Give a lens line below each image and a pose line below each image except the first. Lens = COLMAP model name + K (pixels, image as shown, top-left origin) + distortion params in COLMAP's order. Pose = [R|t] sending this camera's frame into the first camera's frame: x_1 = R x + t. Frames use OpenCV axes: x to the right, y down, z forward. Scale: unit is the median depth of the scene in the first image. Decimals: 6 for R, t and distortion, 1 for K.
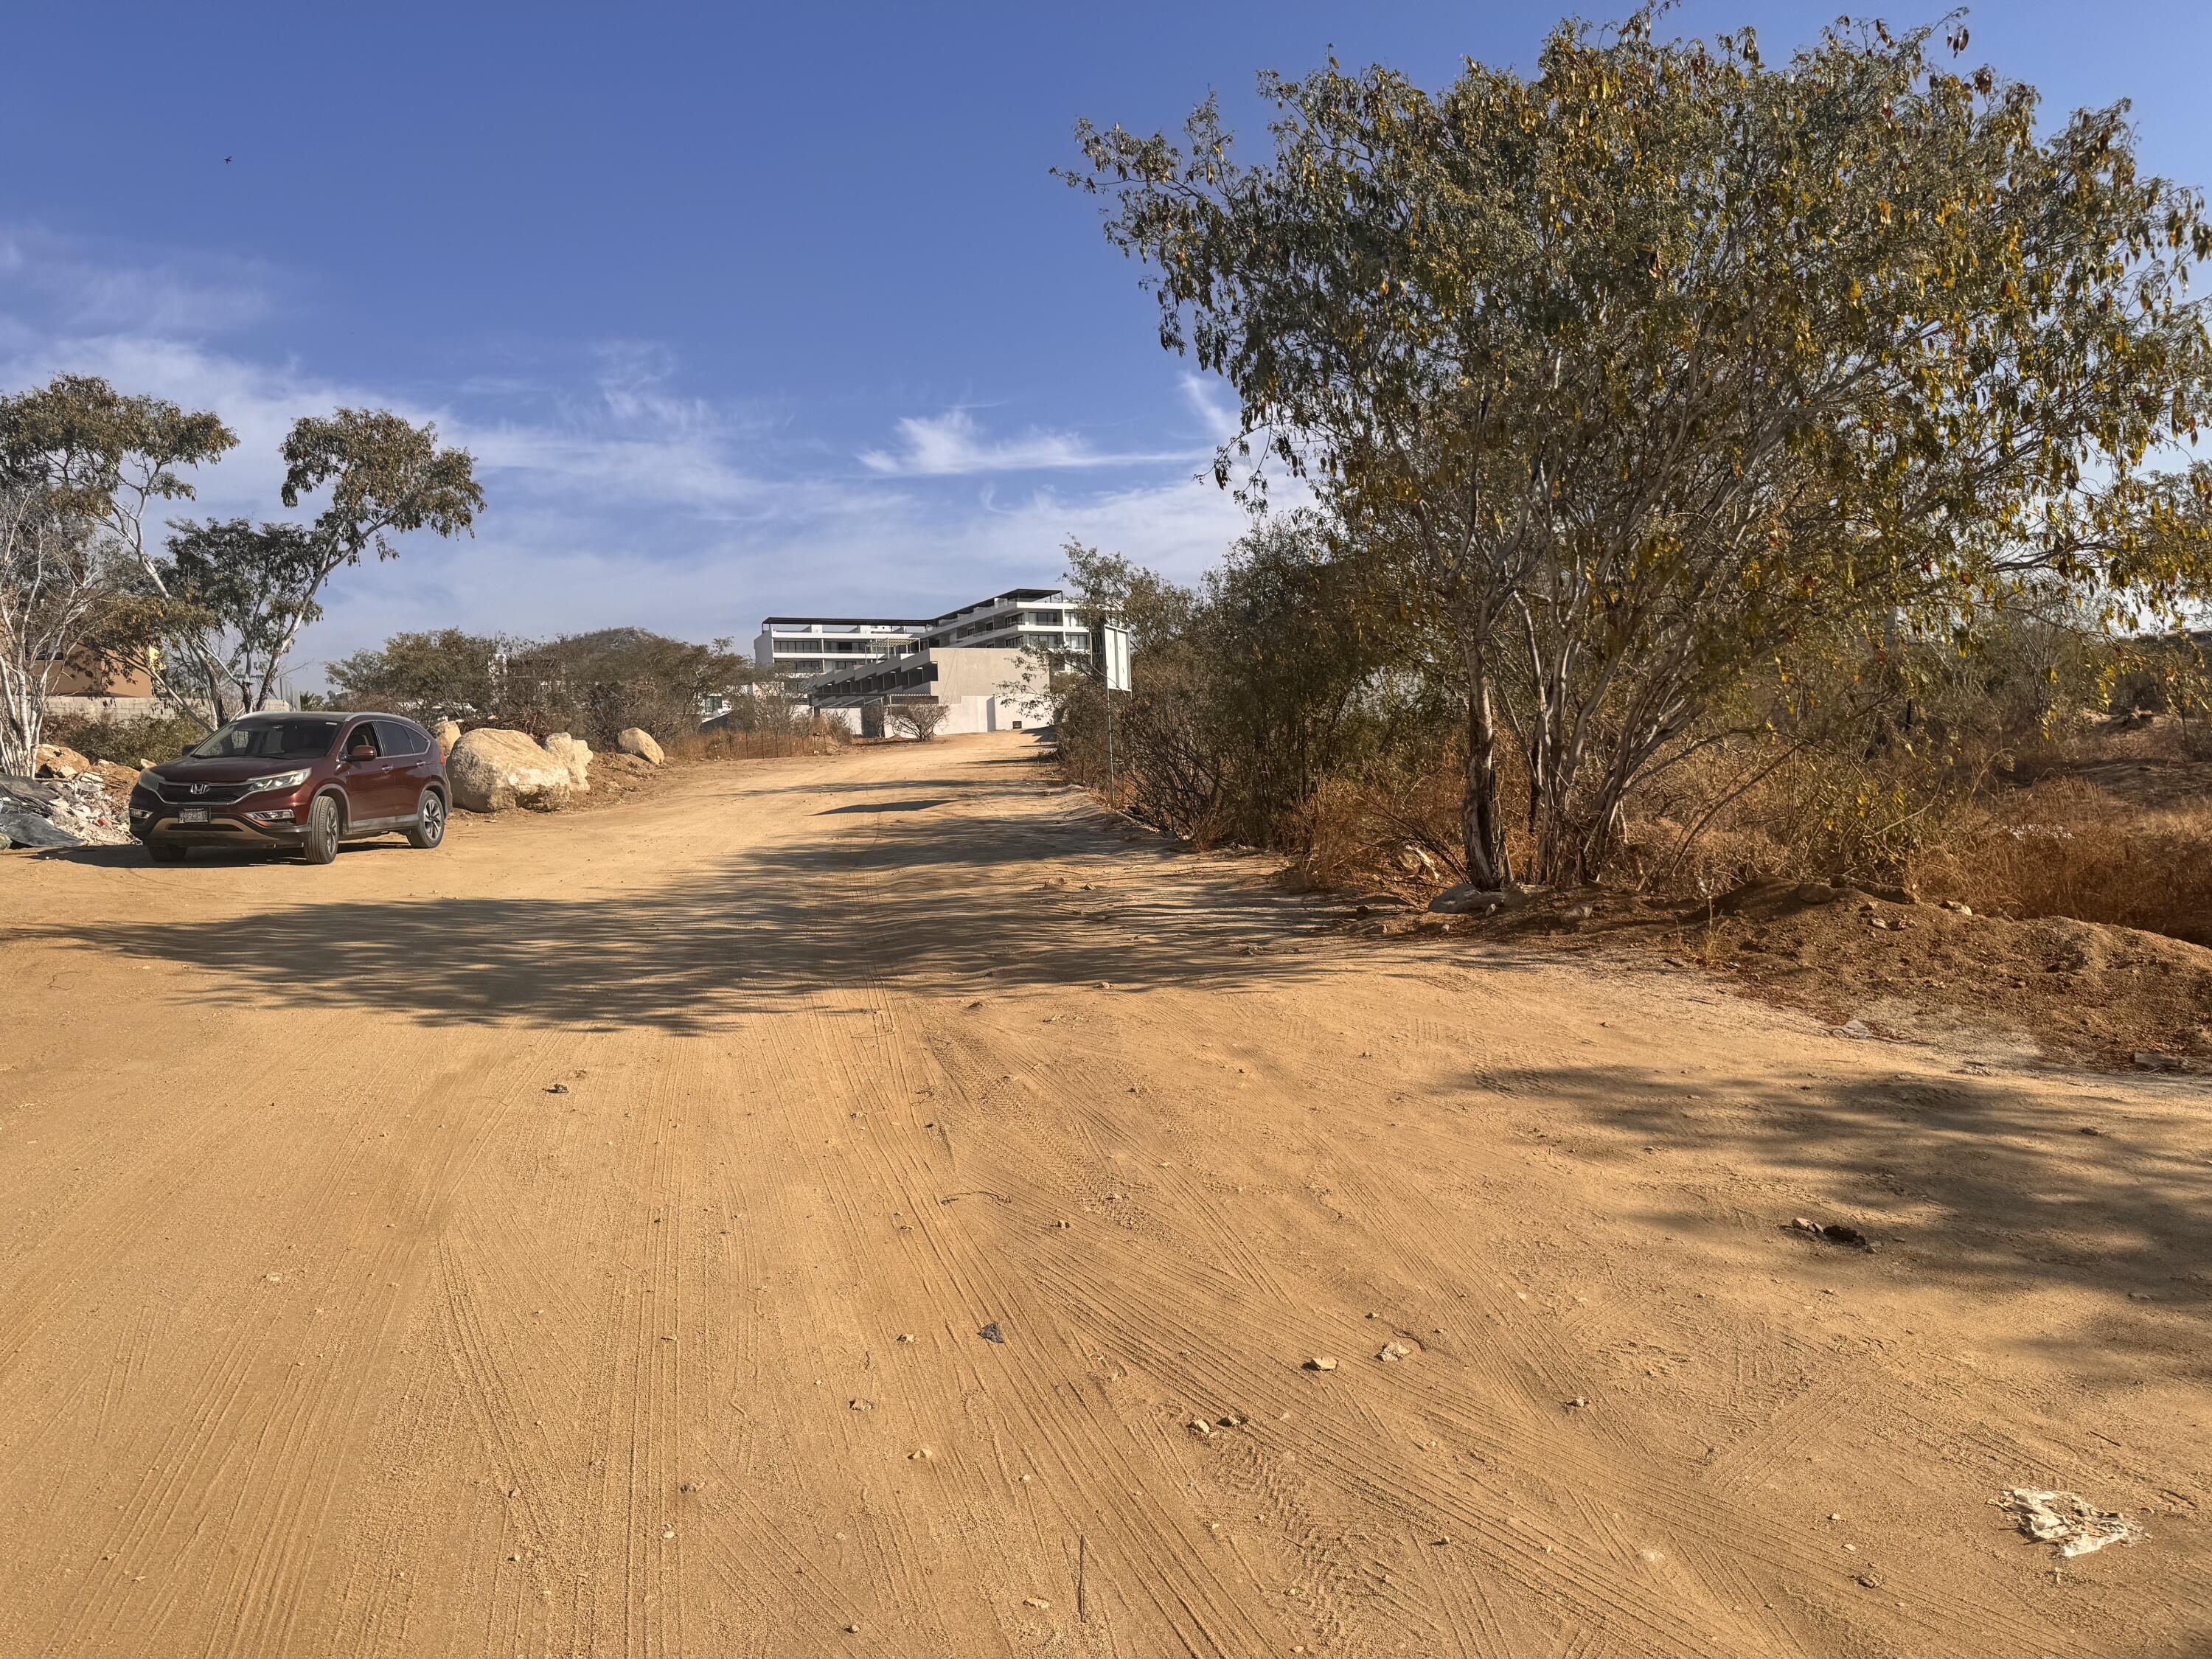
lens RADIAL K [[1556.6, 0, 1106.0], [0, 1556.6, 829.5], [0, 0, 1]] dist [0.036680, -0.073249]
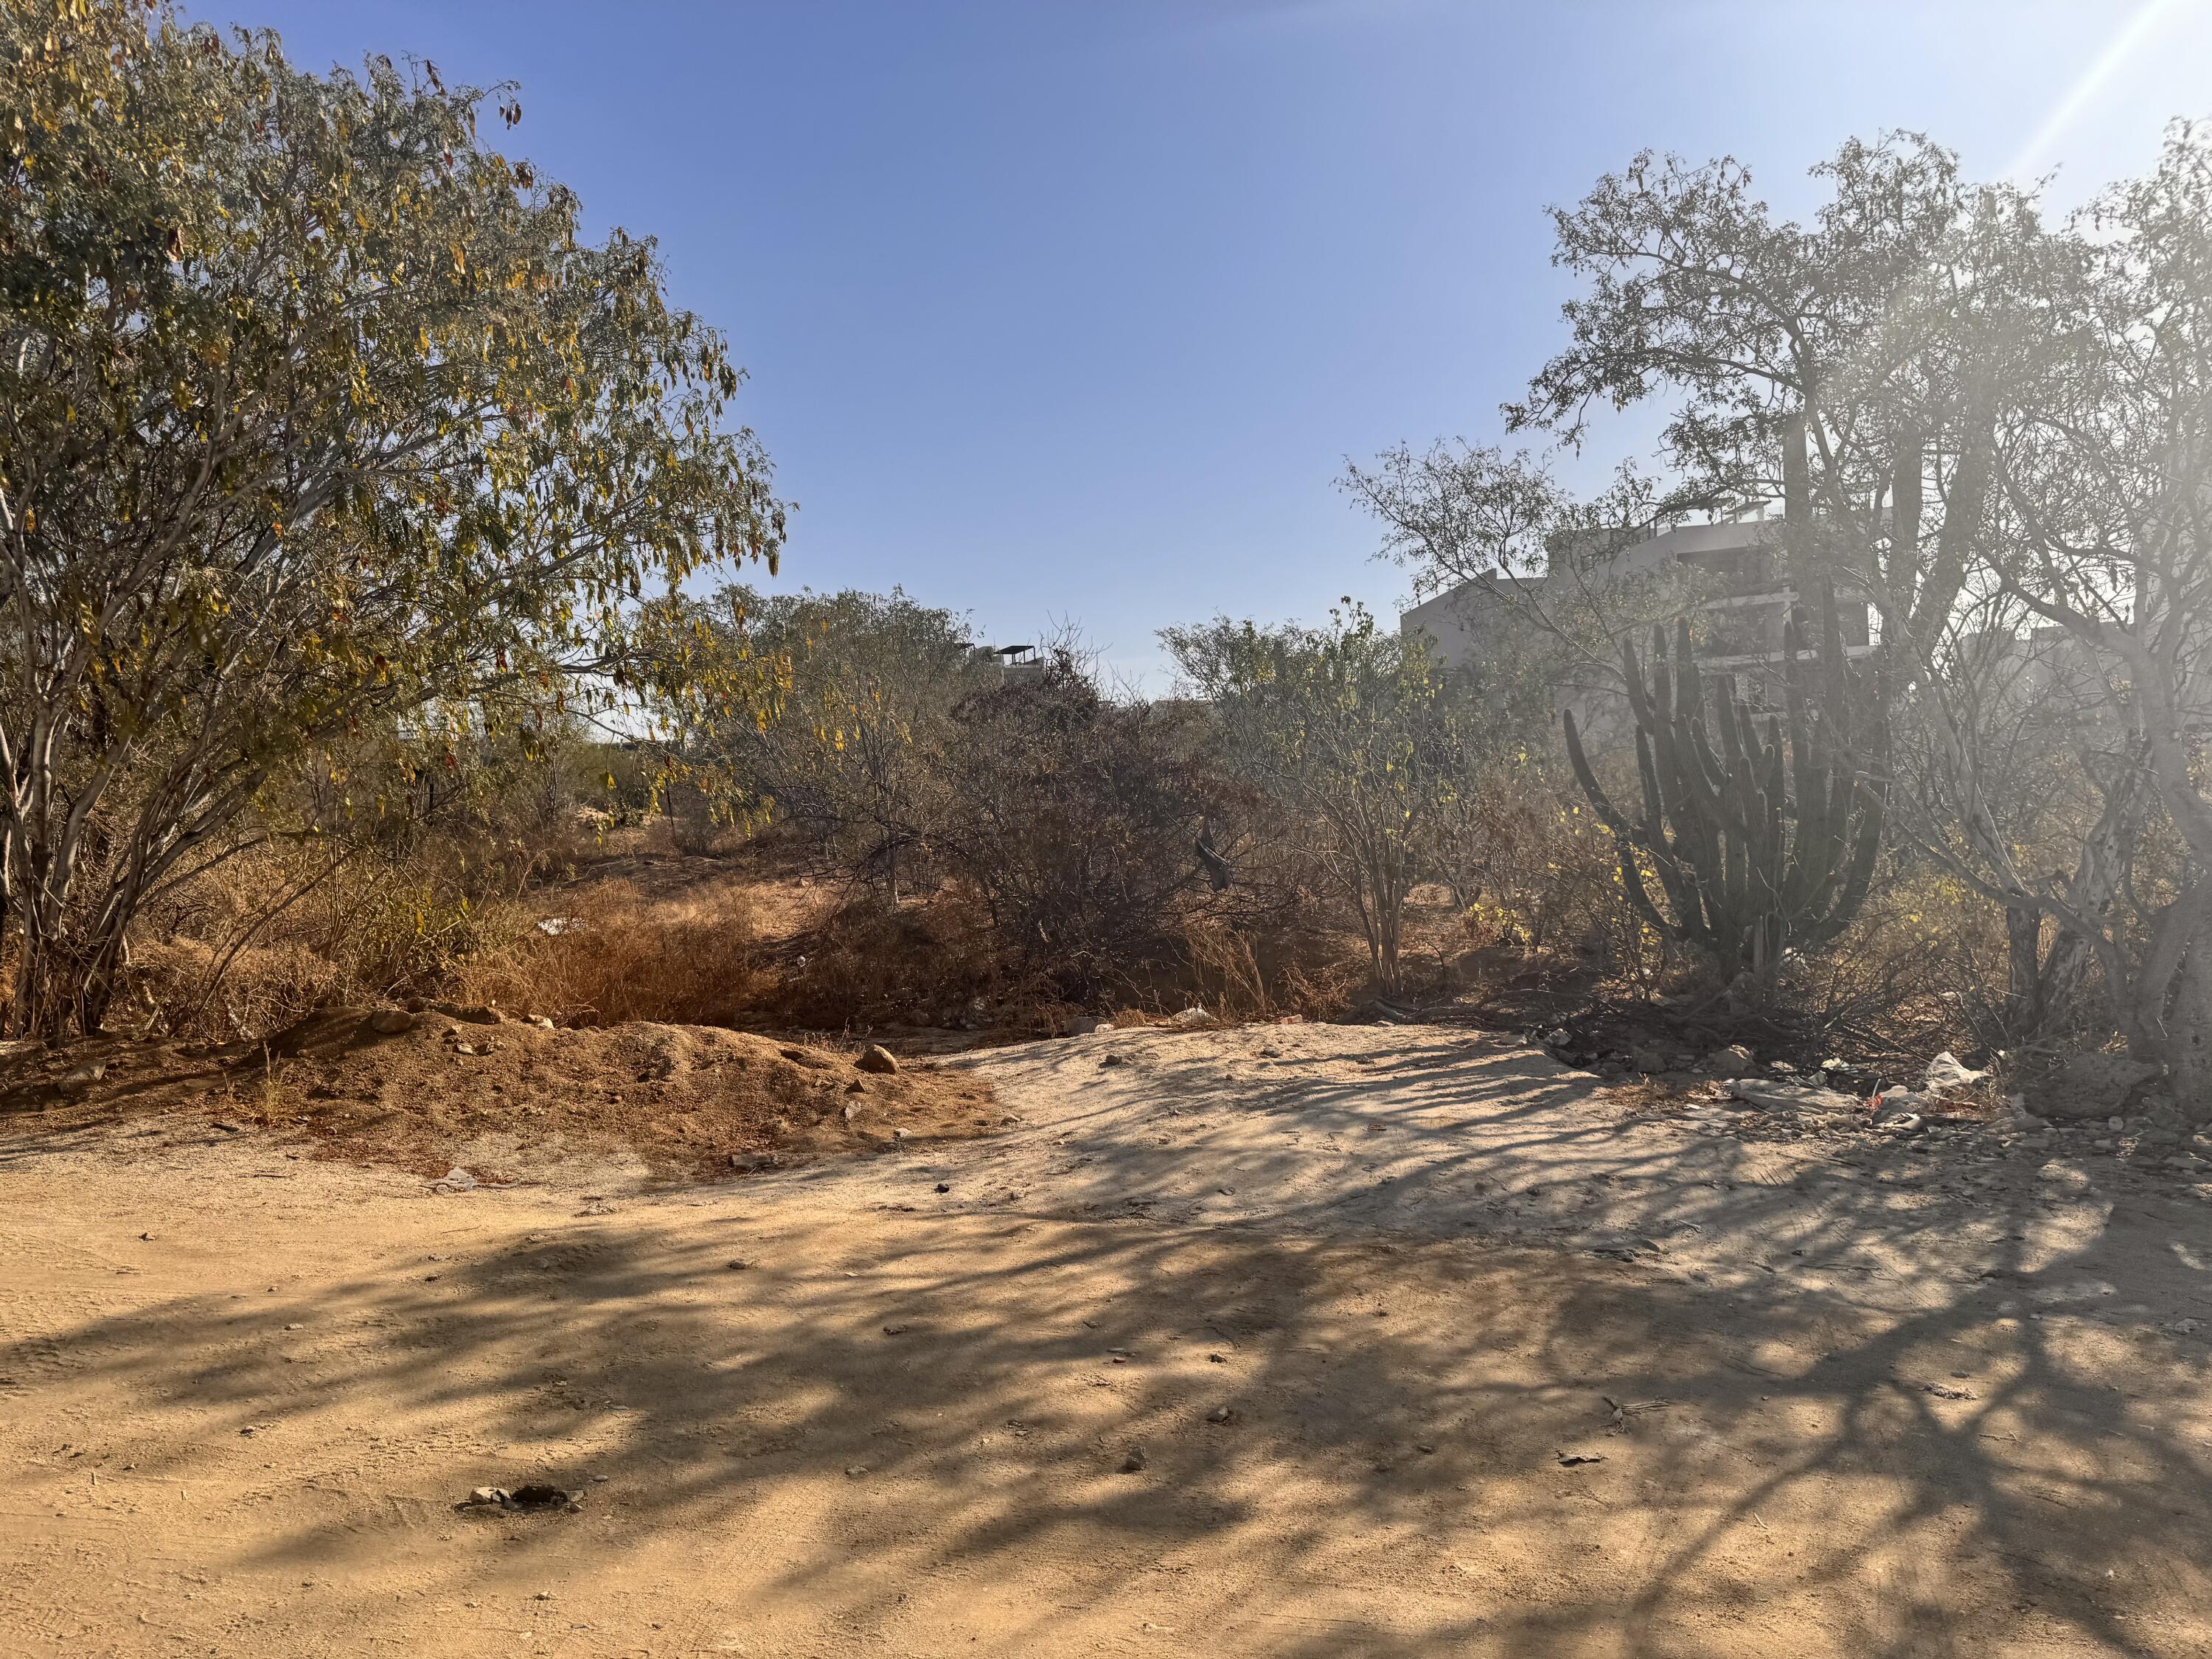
lens RADIAL K [[1547.5, 0, 1108.9], [0, 1547.5, 840.2], [0, 0, 1]] dist [0.107207, -0.179193]
pose [[0.625739, -0.007442, 0.779997, 0.019622], [0.048011, 0.998426, -0.028989, -0.016346], [-0.778553, 0.055588, 0.625112, 0.134407]]
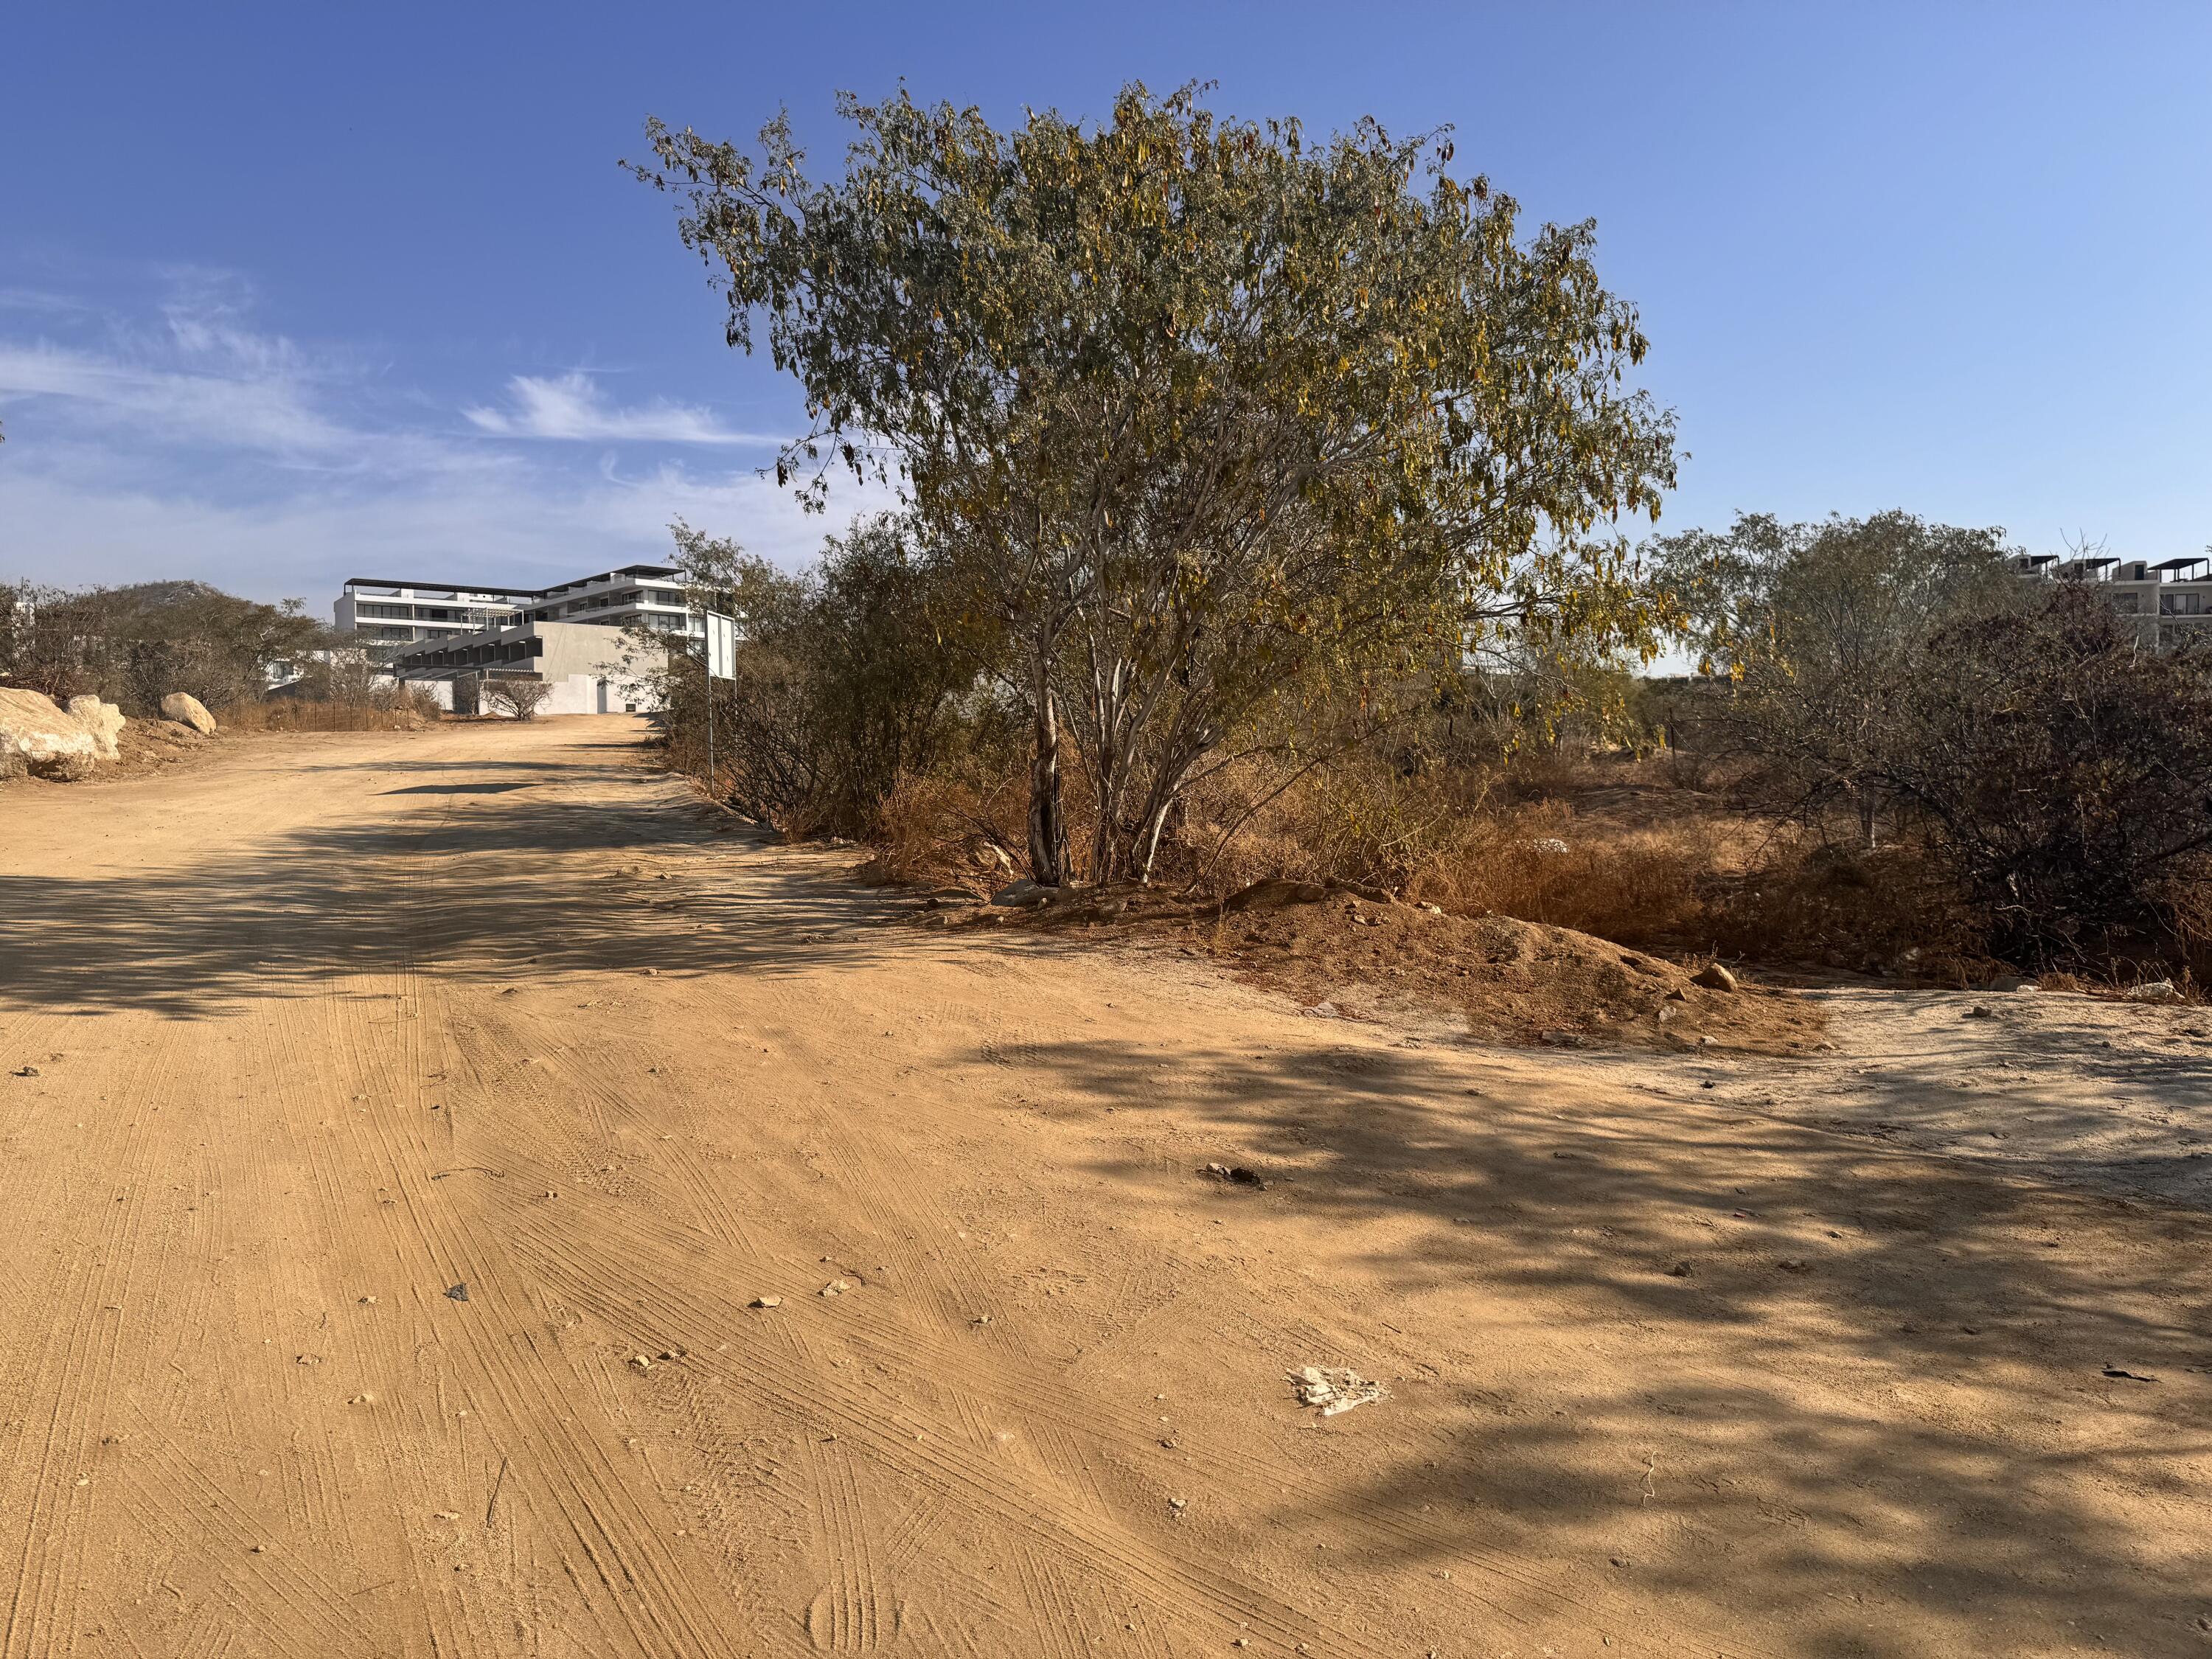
lens RADIAL K [[1545.9, 0, 1118.7], [0, 1545.9, 816.2], [0, 0, 1]] dist [0.116344, -0.231212]
pose [[0.969396, 0.030366, 0.243618, 0.043038], [-0.028728, 0.999534, -0.010274, 0.001130], [-0.243816, 0.002961, 0.969817, -0.059248]]
